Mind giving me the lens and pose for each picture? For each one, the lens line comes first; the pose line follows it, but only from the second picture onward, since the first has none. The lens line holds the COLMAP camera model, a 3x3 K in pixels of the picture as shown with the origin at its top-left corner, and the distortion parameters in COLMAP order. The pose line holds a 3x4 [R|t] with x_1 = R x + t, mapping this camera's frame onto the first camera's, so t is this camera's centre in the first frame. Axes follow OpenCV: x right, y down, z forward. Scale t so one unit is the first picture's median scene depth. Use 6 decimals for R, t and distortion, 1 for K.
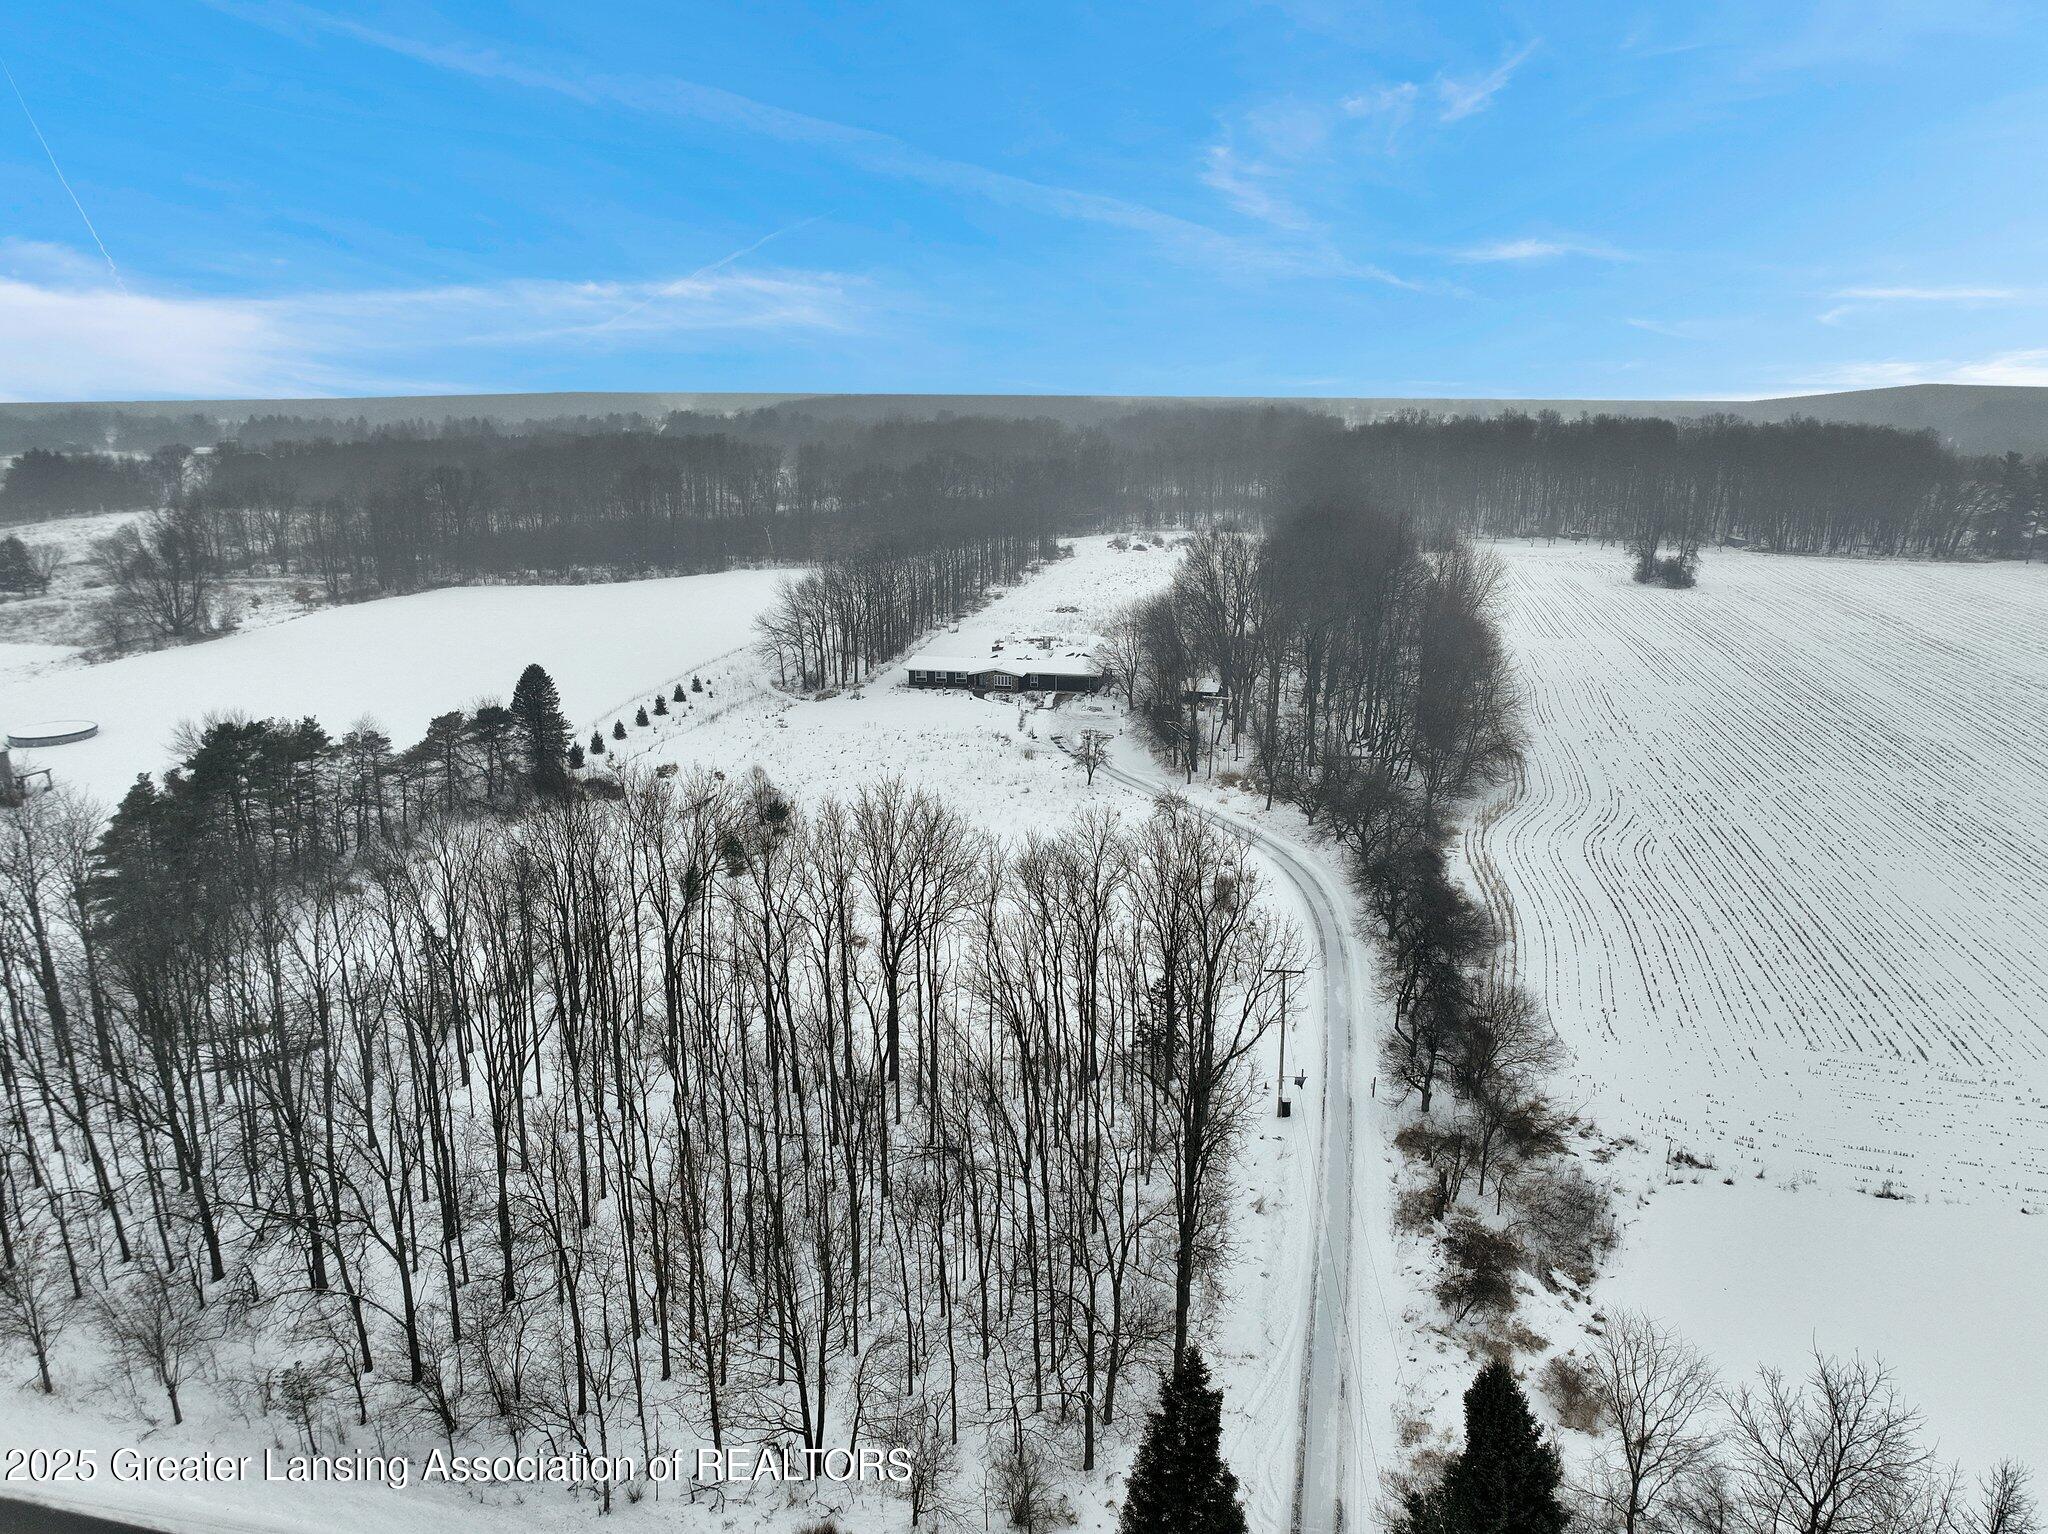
lens RADIAL K [[1439.3, 0, 1024.0], [0, 1439.3, 767.0], [0, 0, 1]] dist [0.002389, 0.012948]
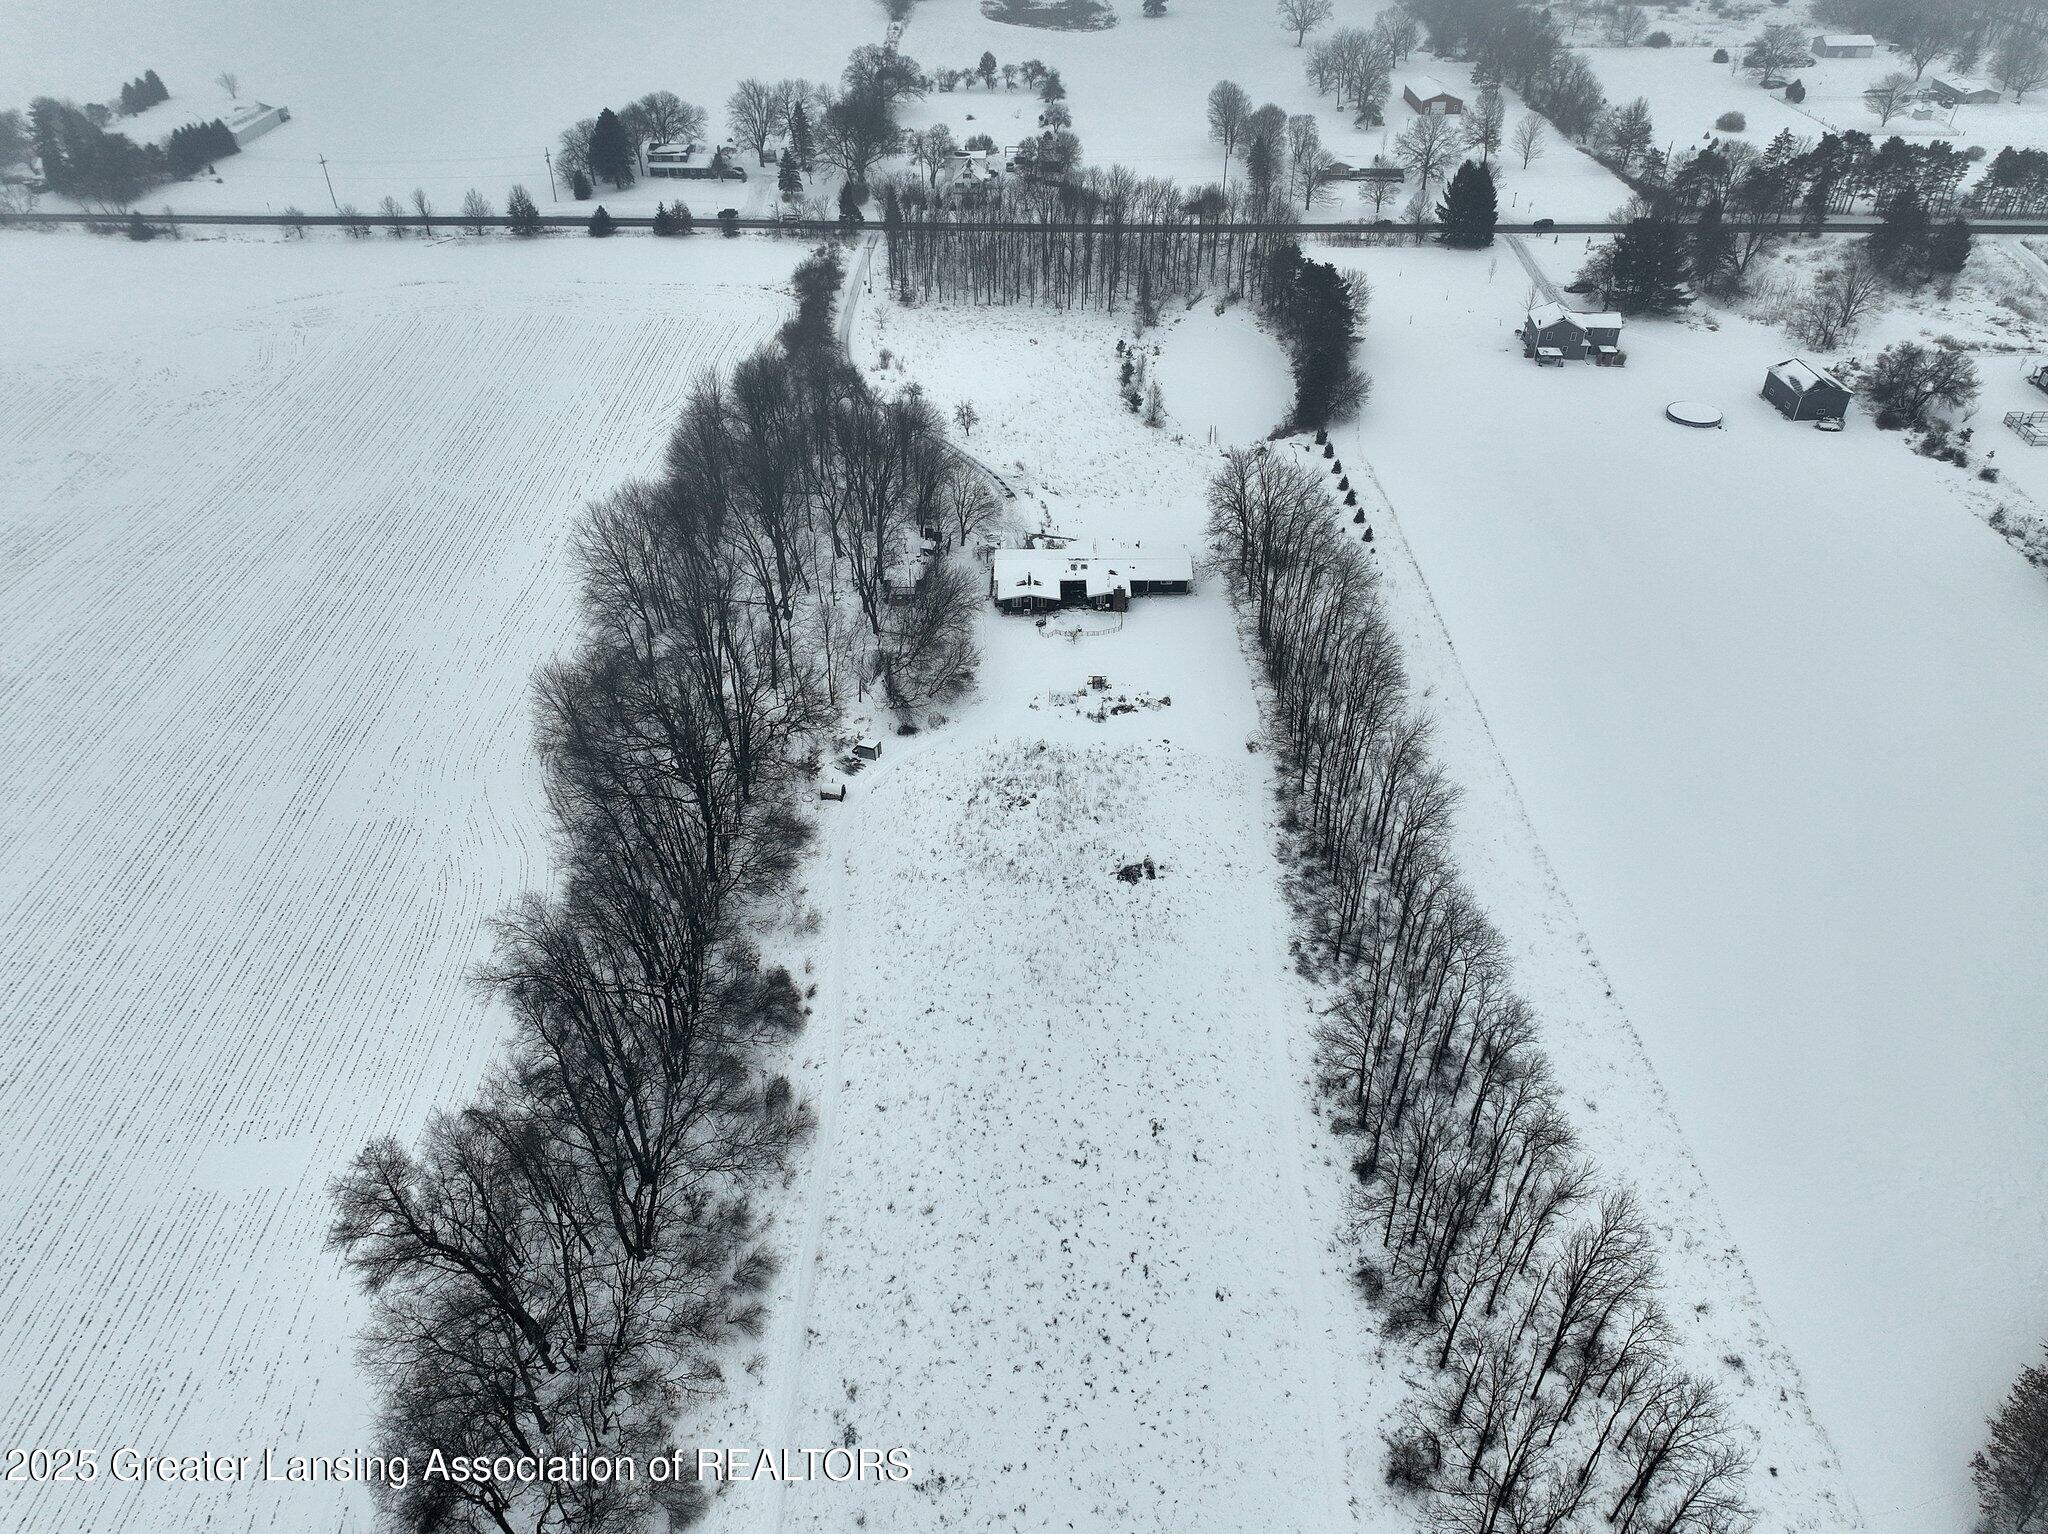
lens RADIAL K [[1439.3, 0, 1024.0], [0, 1439.3, 767.0], [0, 0, 1]] dist [0.002389, 0.012948]
pose [[-0.980257, 0.126908, -0.151627, 0.229049], [-0.044650, 0.604961, 0.795002, -0.867821], [0.192620, 0.786077, -0.587351, 1.875558]]
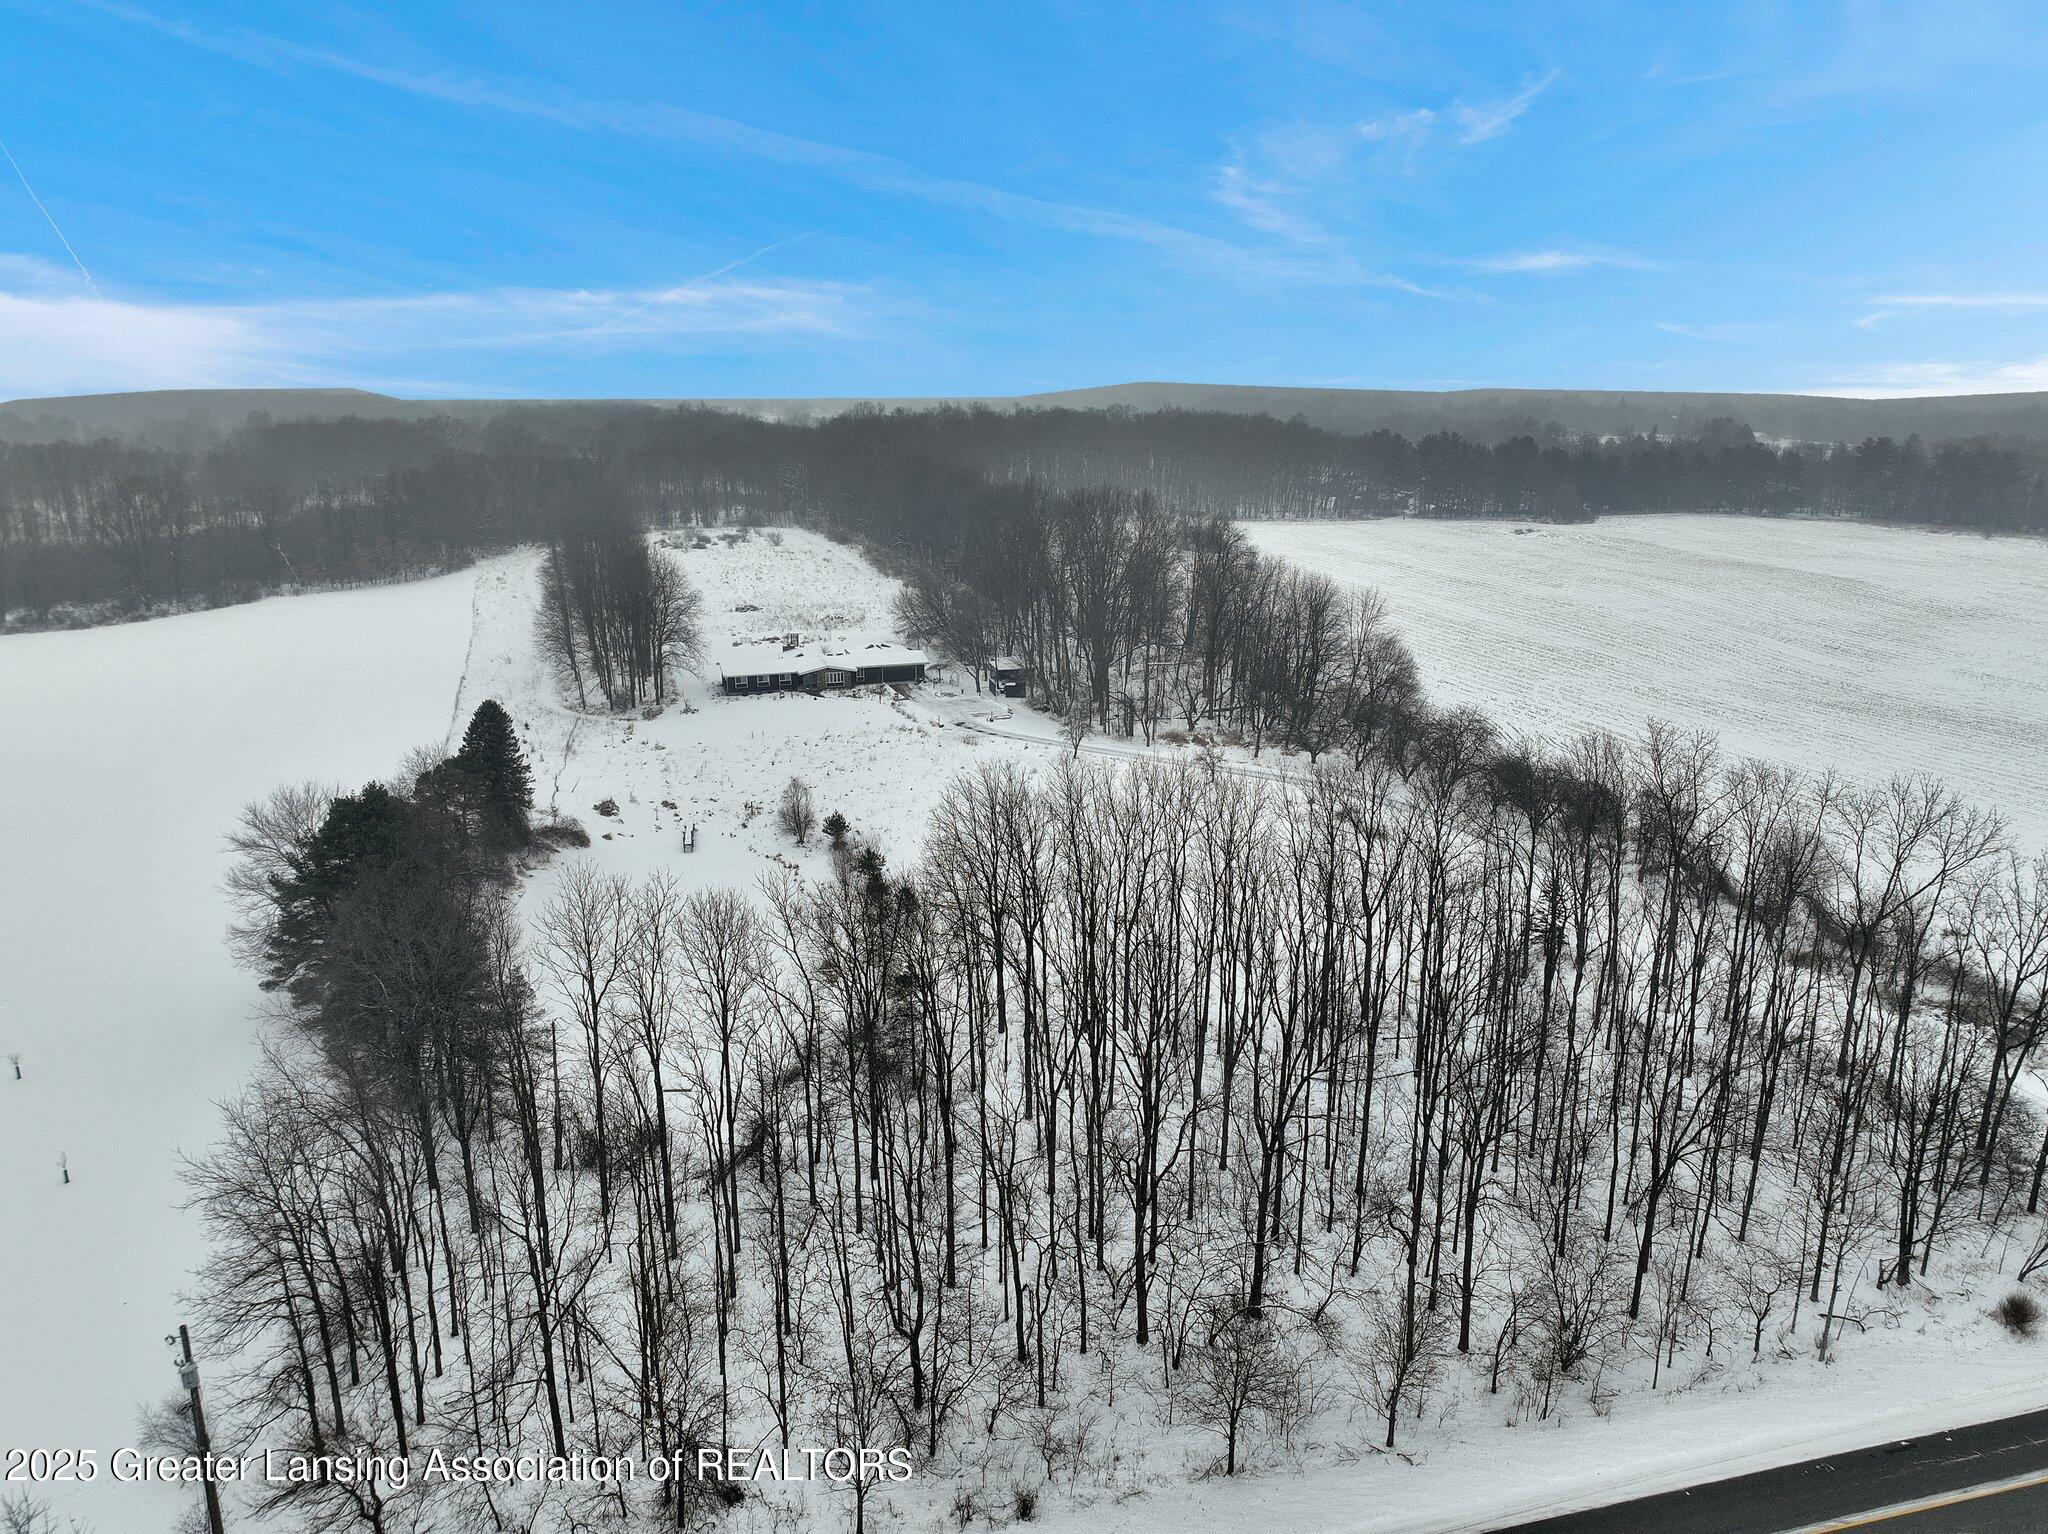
lens RADIAL K [[1450.7, 0, 1026.1], [0, 1450.7, 719.8], [0, 0, 1]] dist [0.000721, 0.003313]
pose [[0.872194, -0.112381, 0.476075, -0.401560], [0.127361, 0.991856, 0.000803, -0.017270], [-0.472288, 0.059933, 0.879404, 0.082257]]
